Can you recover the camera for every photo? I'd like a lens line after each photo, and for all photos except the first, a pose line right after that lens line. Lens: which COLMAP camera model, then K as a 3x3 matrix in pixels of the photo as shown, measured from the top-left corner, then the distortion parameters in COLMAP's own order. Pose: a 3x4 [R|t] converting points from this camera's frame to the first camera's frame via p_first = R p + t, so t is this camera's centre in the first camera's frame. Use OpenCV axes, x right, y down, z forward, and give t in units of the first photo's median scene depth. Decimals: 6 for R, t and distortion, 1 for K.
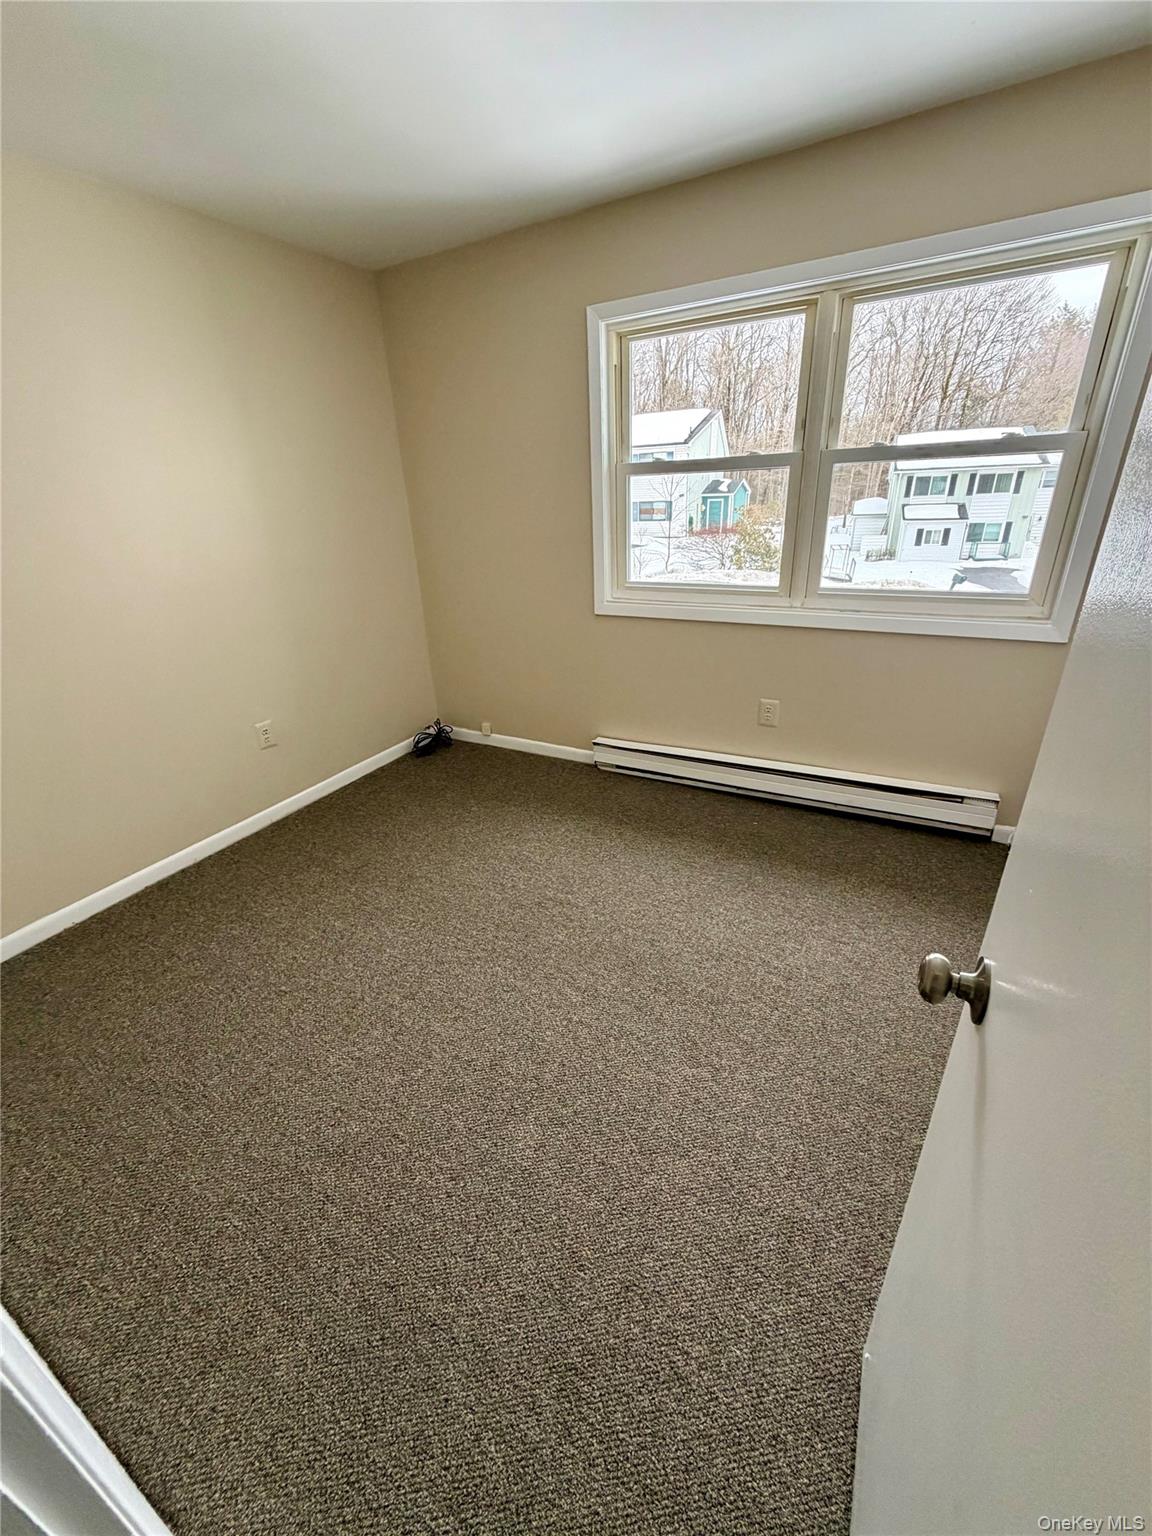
lens RADIAL K [[610.3, 0, 574.4], [0, 610.3, 764.1], [0, 0, 1]] dist [-0.001370, 0.000770]
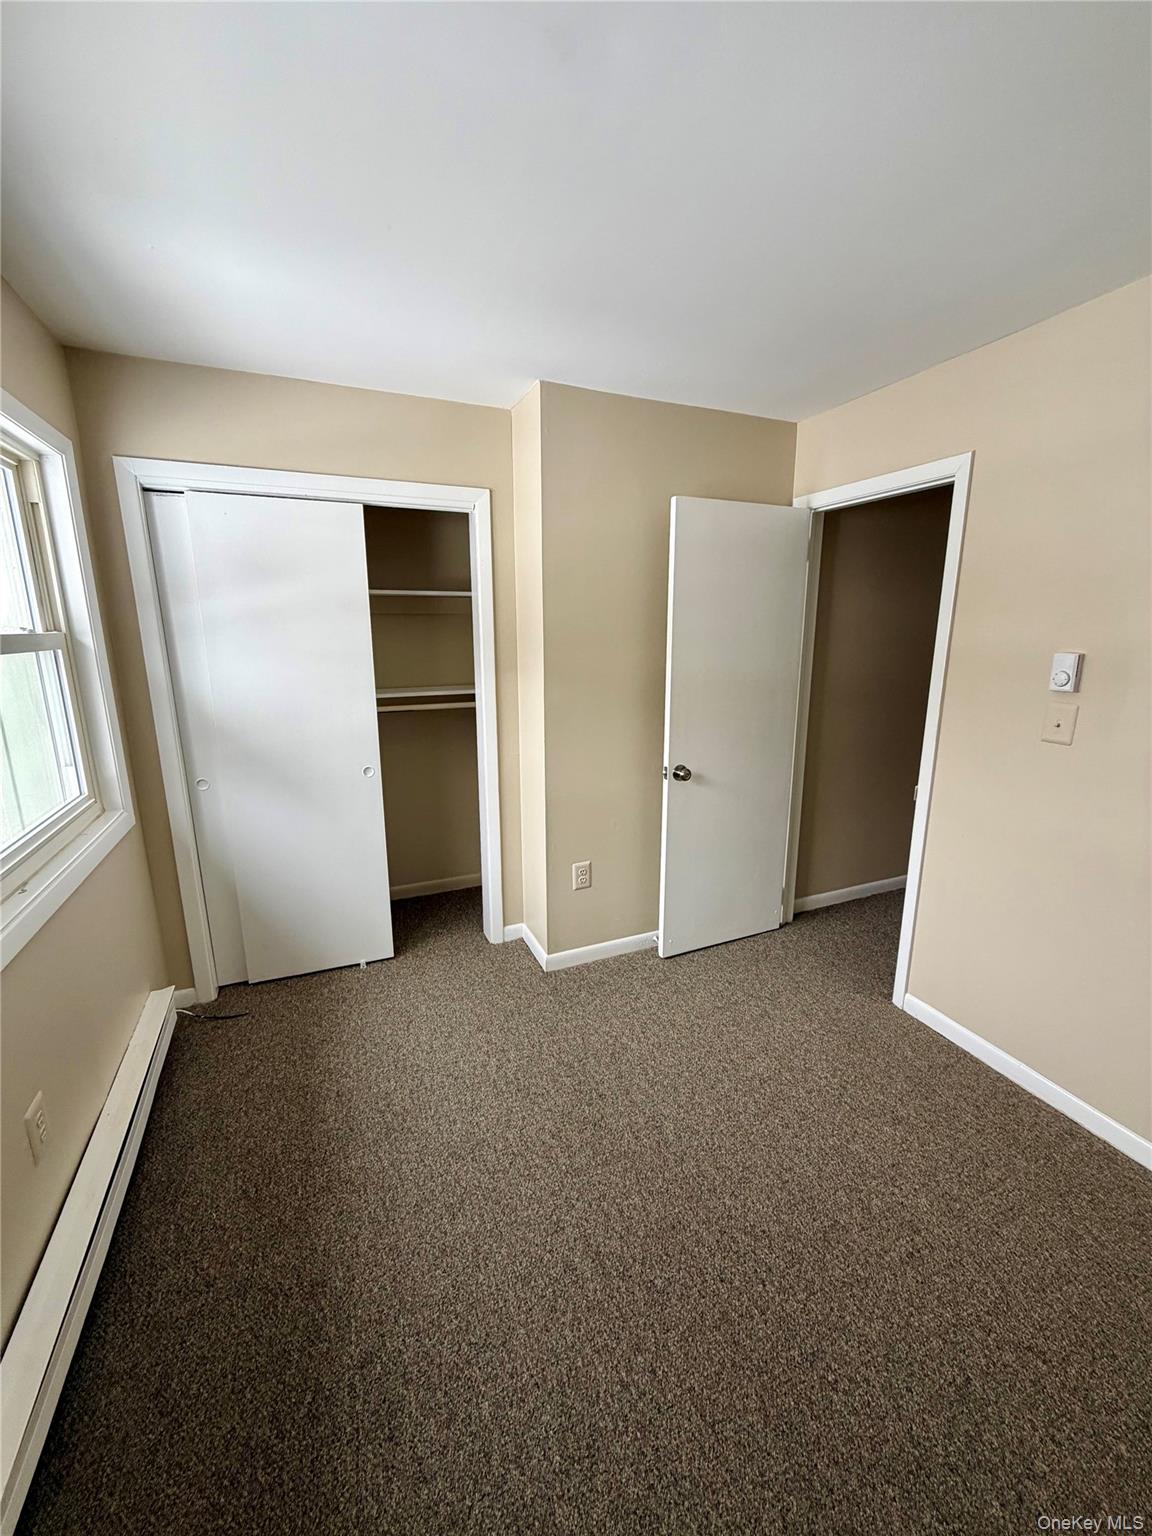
lens RADIAL K [[610.3, 0, 577.1], [0, 610.3, 766.5], [0, 0, 1]] dist [-0.001370, 0.000770]
pose [[-0.794977, -0.087389, 0.600312, -0.266978], [0.281169, 0.823783, 0.492265, -0.405056], [-0.537545, 0.560129, -0.630318, 0.847260]]
